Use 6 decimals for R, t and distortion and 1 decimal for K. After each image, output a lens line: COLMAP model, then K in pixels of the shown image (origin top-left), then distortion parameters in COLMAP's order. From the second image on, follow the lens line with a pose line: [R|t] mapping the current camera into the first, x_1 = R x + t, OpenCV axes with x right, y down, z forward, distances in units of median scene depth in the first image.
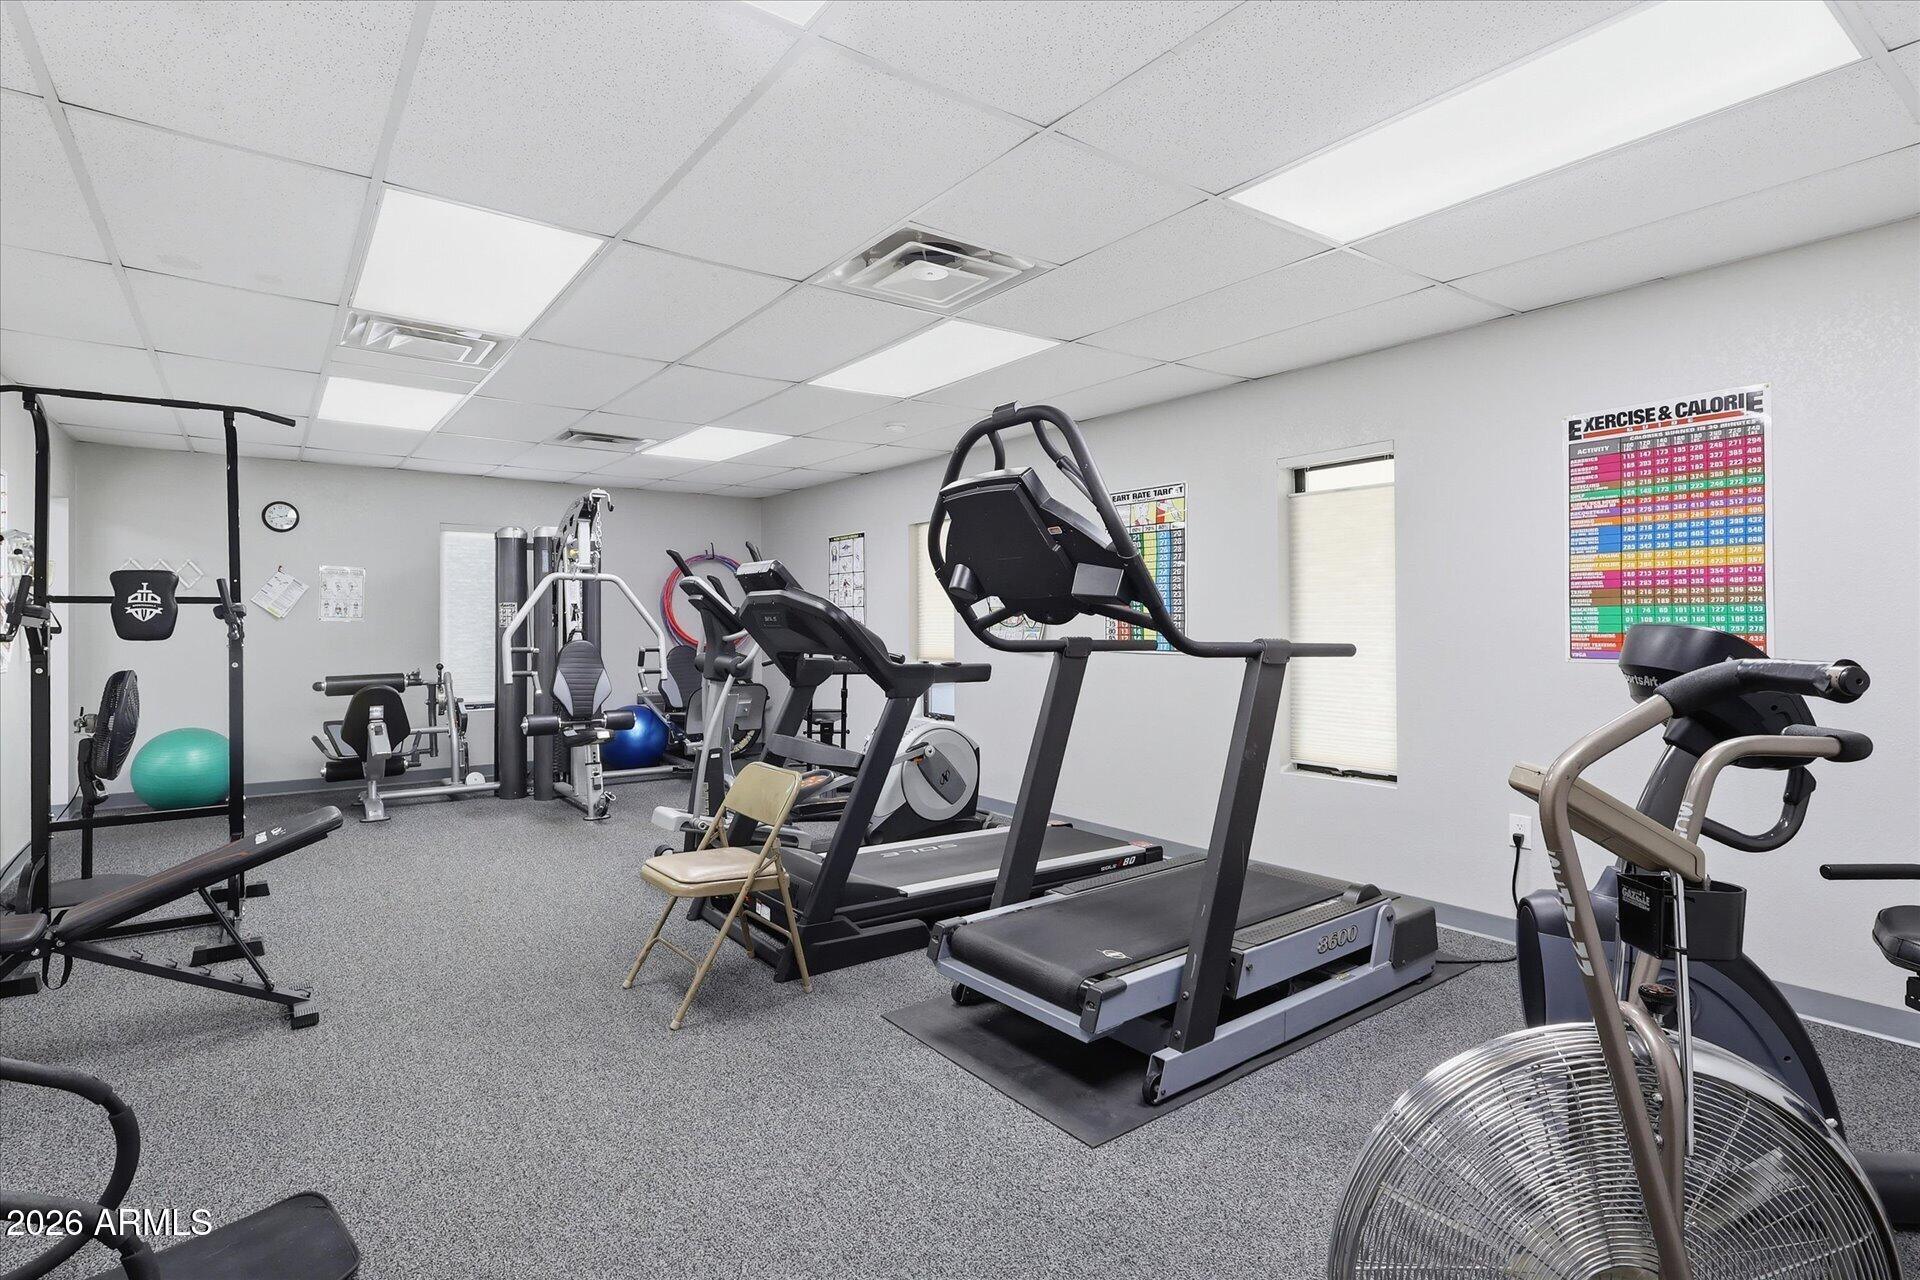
lens RADIAL K [[912.8, 0, 960.0], [0, 912.8, 640.0], [0, 0, 1]] dist [0.001463, 0.000130]
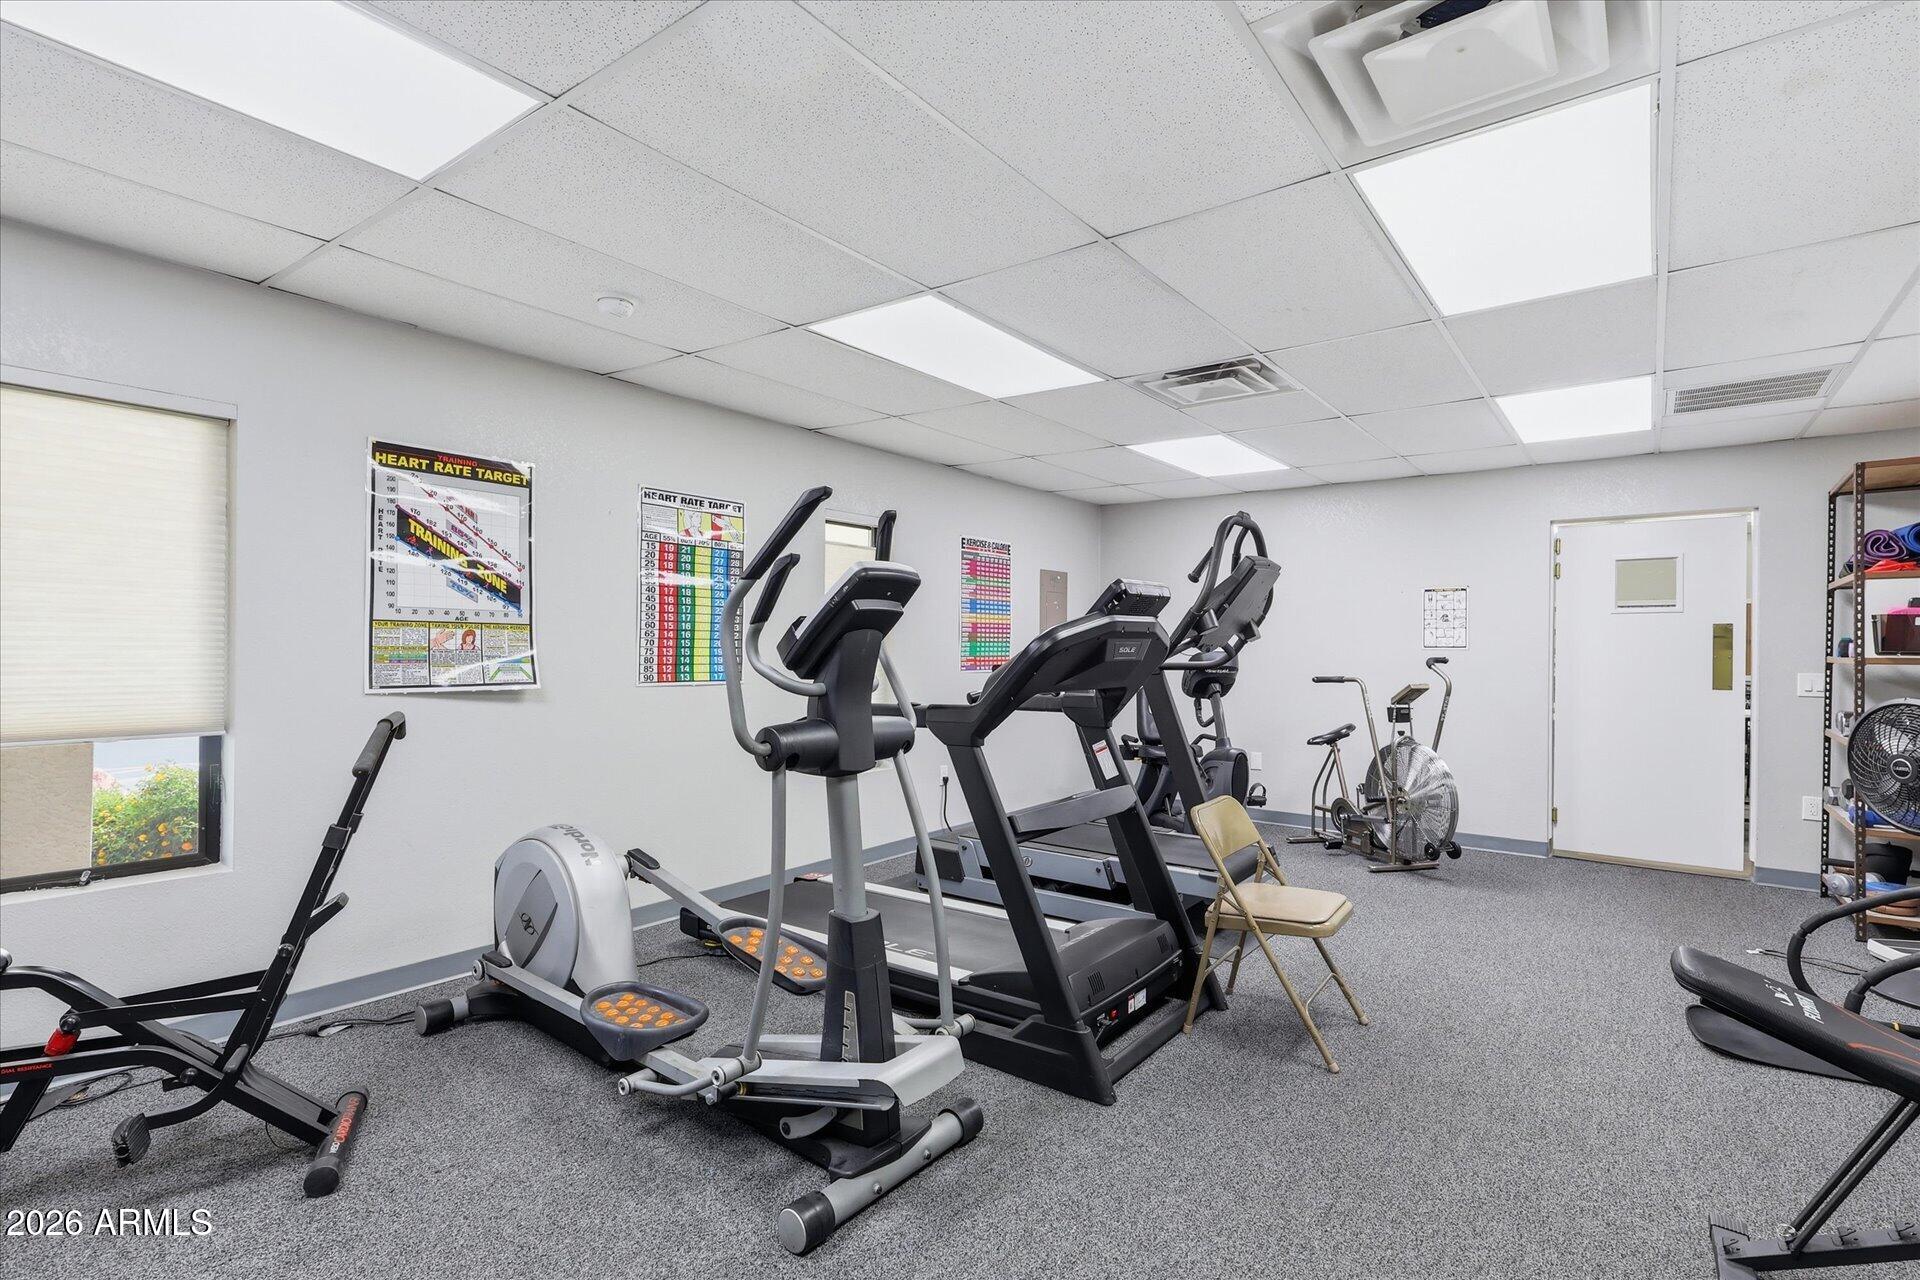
lens RADIAL K [[912.8, 0, 960.0], [0, 912.8, 640.0], [0, 0, 1]] dist [0.001463, 0.000130]
pose [[-0.262593, -0.000735, 0.964906, -1.081910], [0.003521, 0.999992, 0.001719, -0.043947], [-0.964900, 0.003849, -0.262589, 1.516273]]
